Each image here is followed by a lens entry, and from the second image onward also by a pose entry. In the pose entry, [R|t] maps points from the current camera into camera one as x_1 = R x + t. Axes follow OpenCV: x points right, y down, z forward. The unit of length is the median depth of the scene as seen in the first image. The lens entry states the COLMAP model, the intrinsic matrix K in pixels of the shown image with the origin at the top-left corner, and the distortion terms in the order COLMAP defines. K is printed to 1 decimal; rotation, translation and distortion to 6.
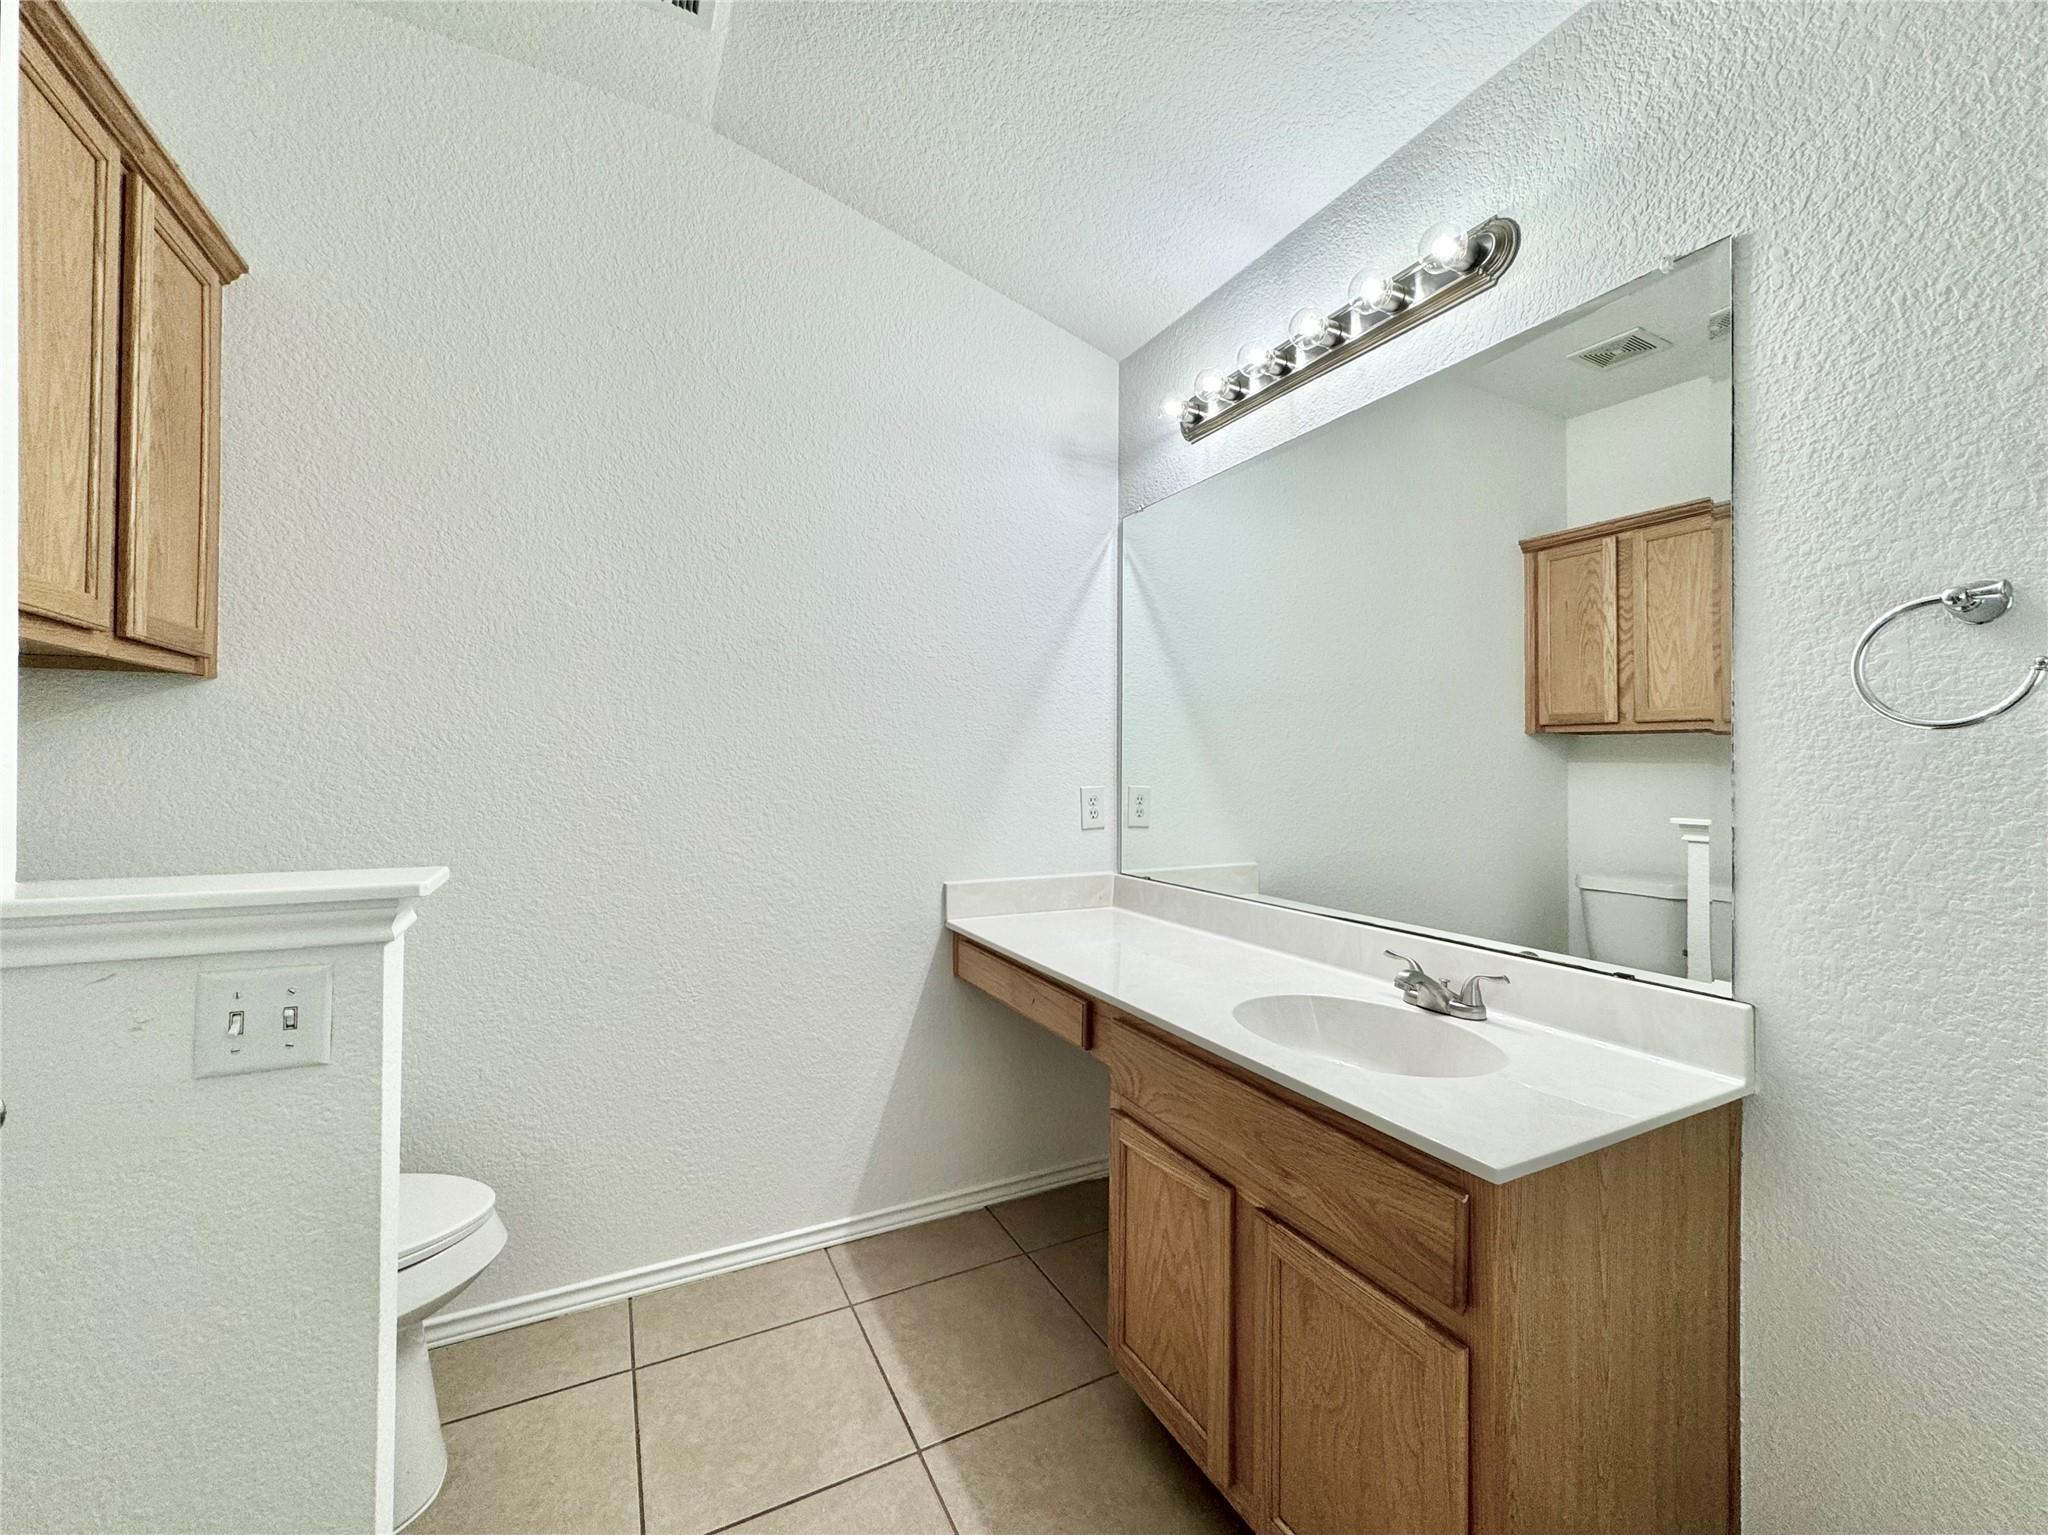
lens RADIAL K [[832.3, 0, 1018.5], [0, 832.3, 754.9], [0, 0, 1]] dist [-0.001117, -0.000064]
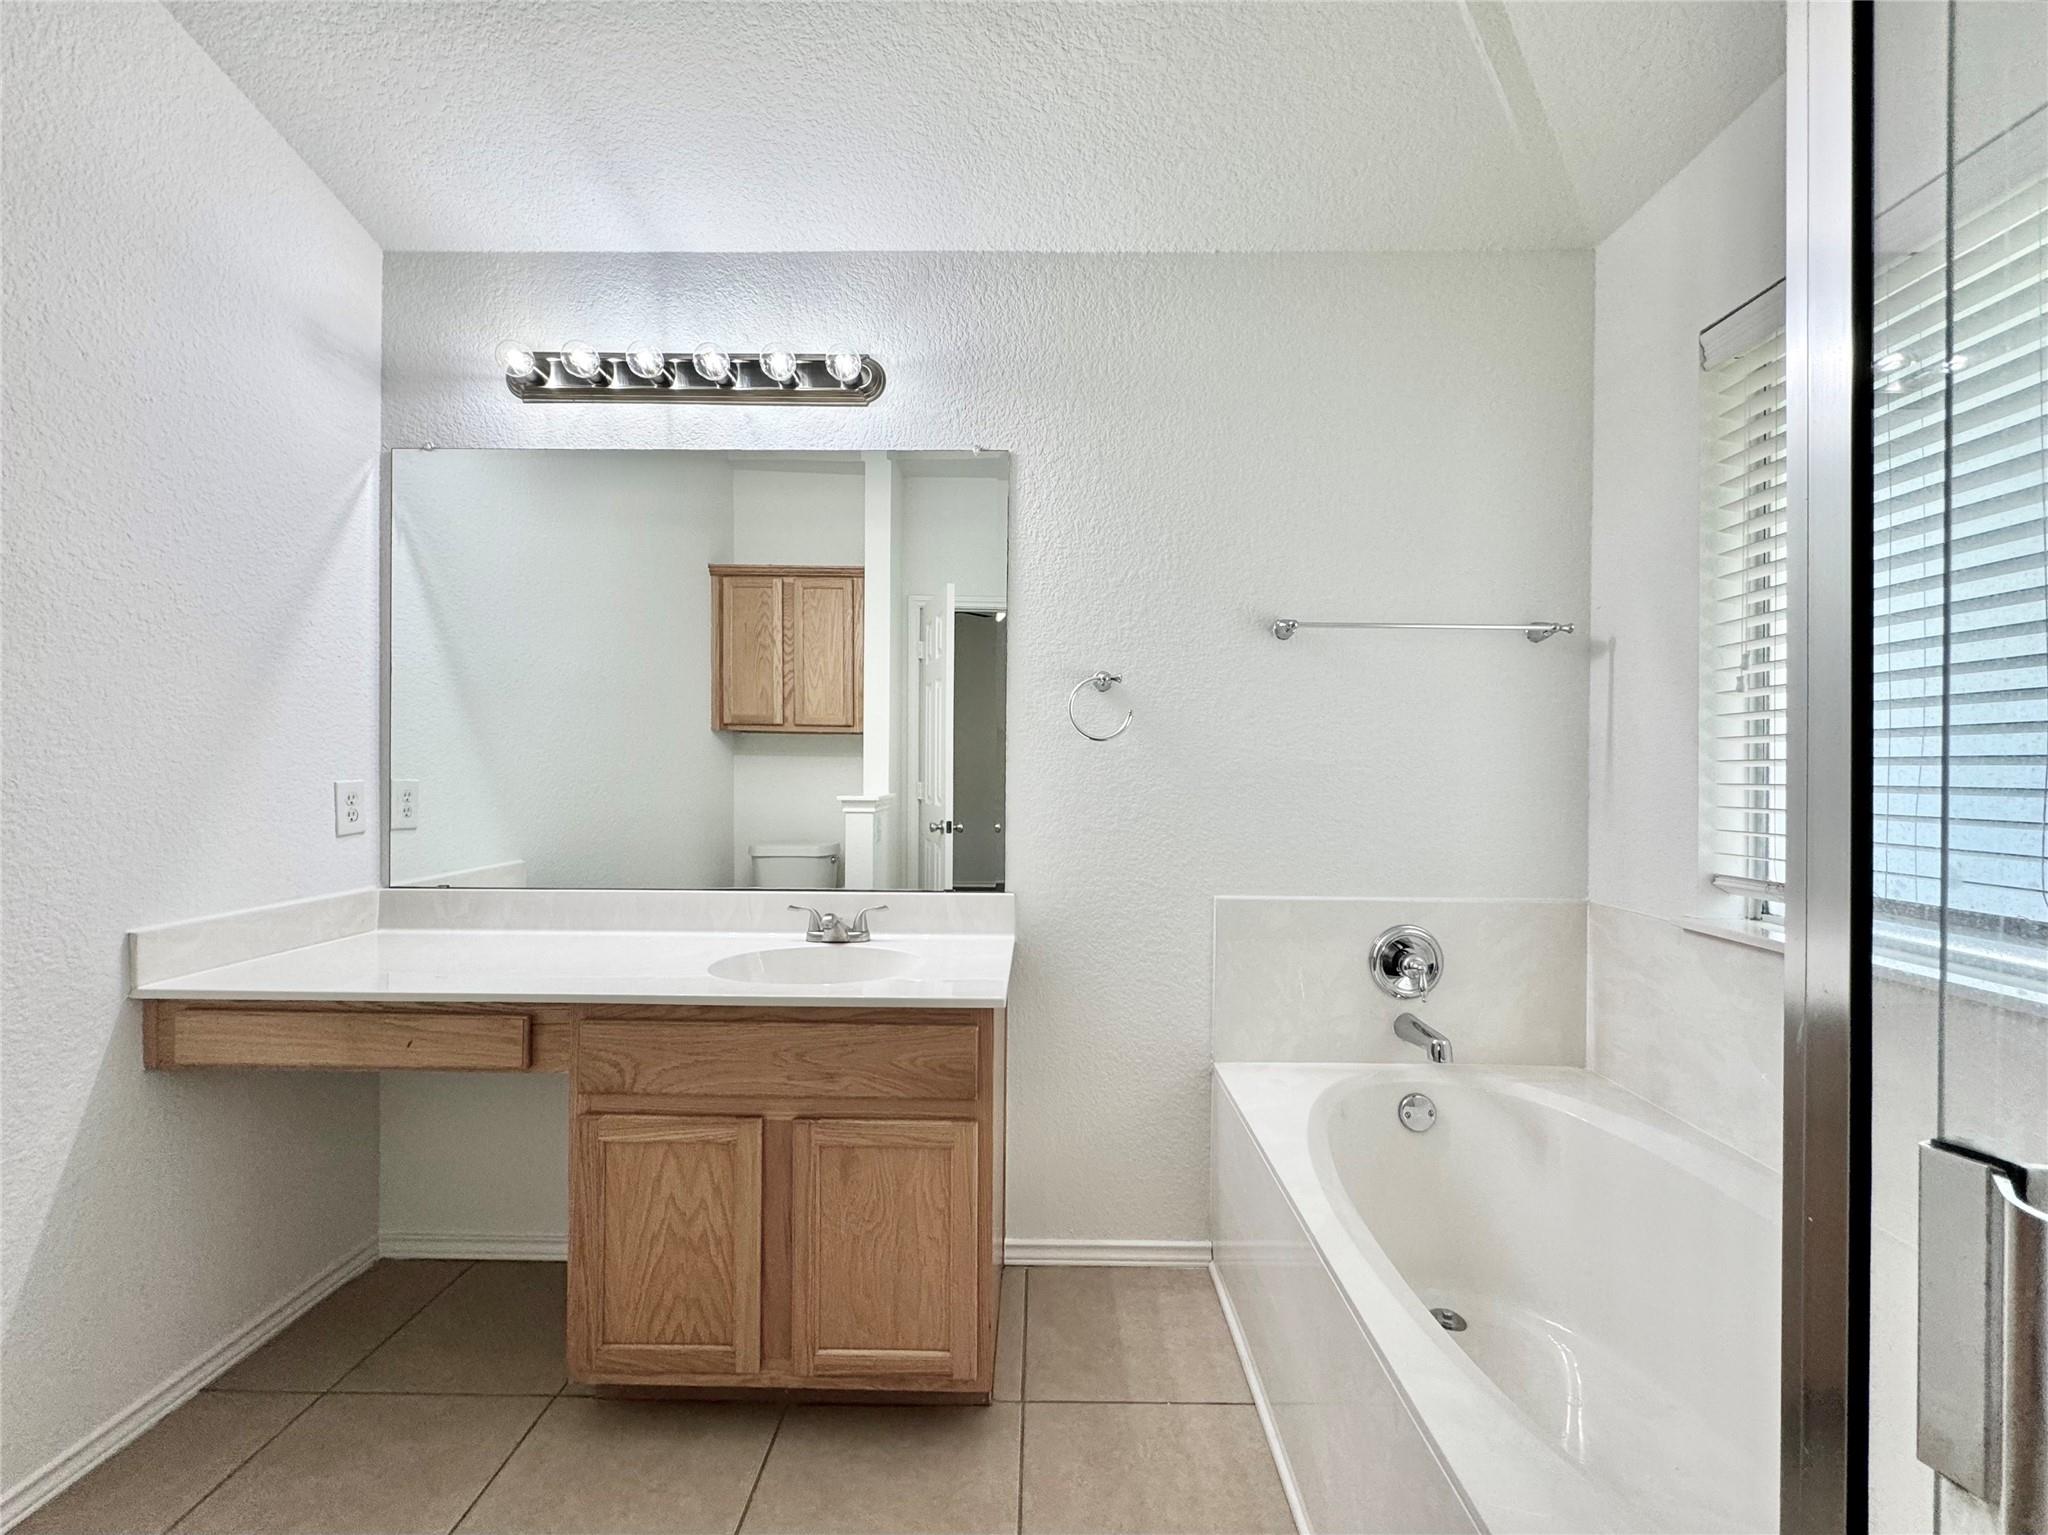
lens RADIAL K [[832.3, 0, 1036.5], [0, 832.3, 766.5], [0, 0, 1]] dist [-0.001117, -0.000064]
pose [[0.453340, -0.002860, 0.891333, -0.495506], [-0.017179, 0.999781, 0.011945, 0.006517], [-0.891172, -0.020727, 0.453191, 0.111237]]
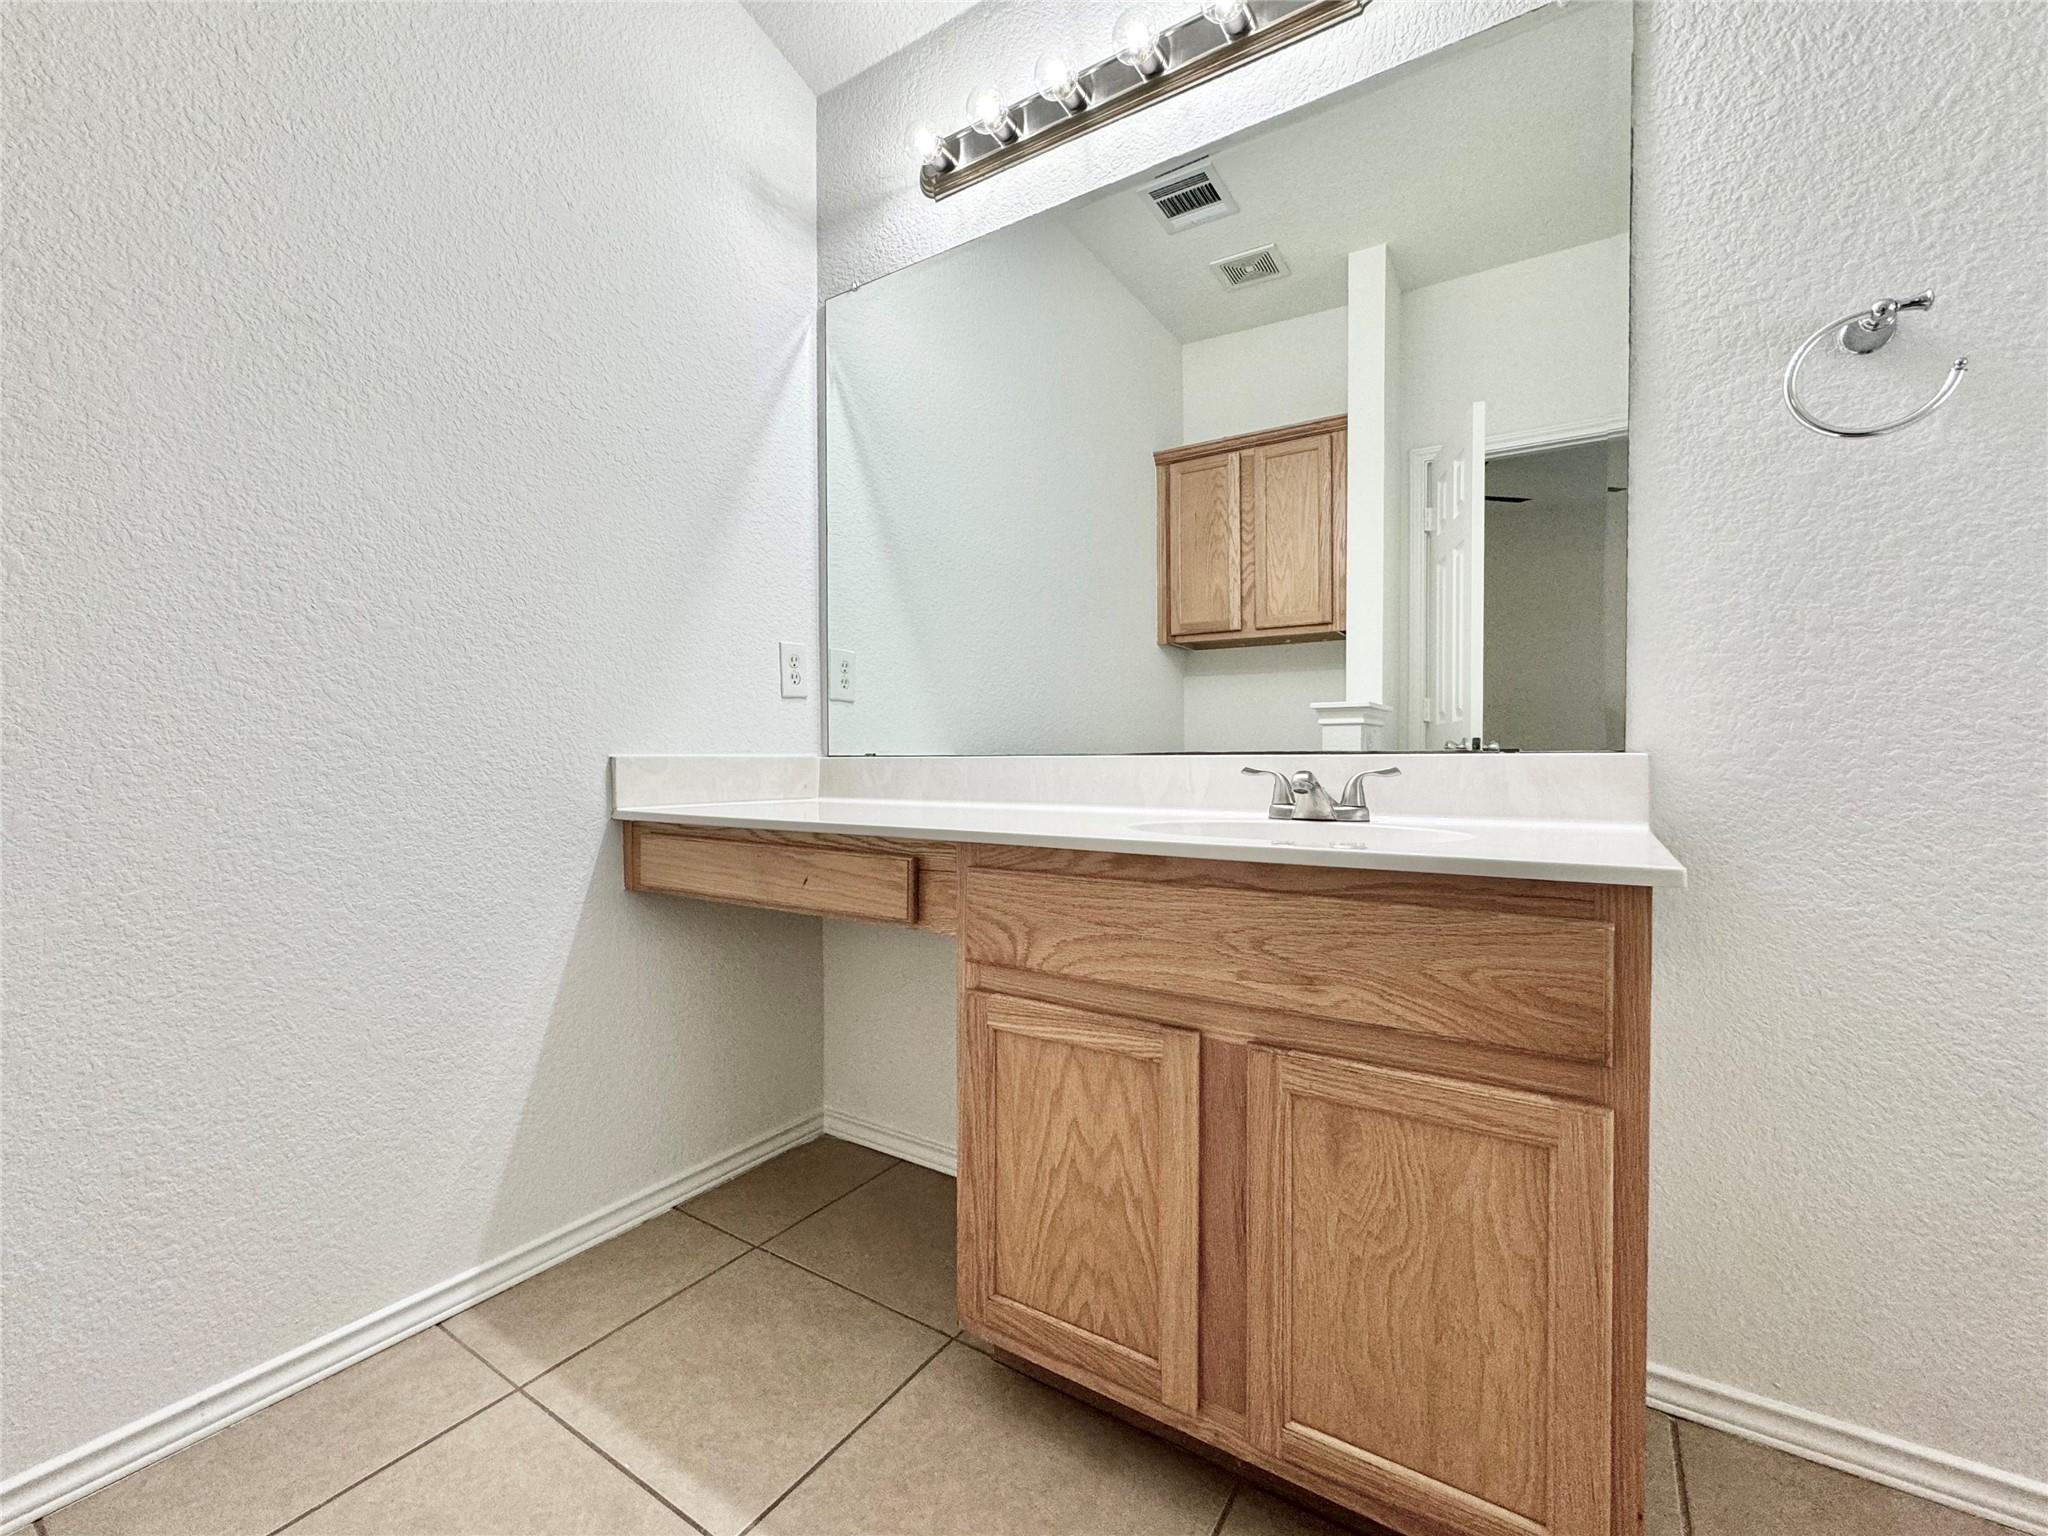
lens RADIAL K [[888.1, 0, 948.8], [0, 888.1, 776.5], [0, 0, 1]] dist [-0.002340, 0.000438]
pose [[0.886081, -0.016531, 0.463235, -0.260408], [0.001680, 0.999472, 0.032454, 0.212079], [-0.463527, -0.027979, 0.885641, 0.318821]]
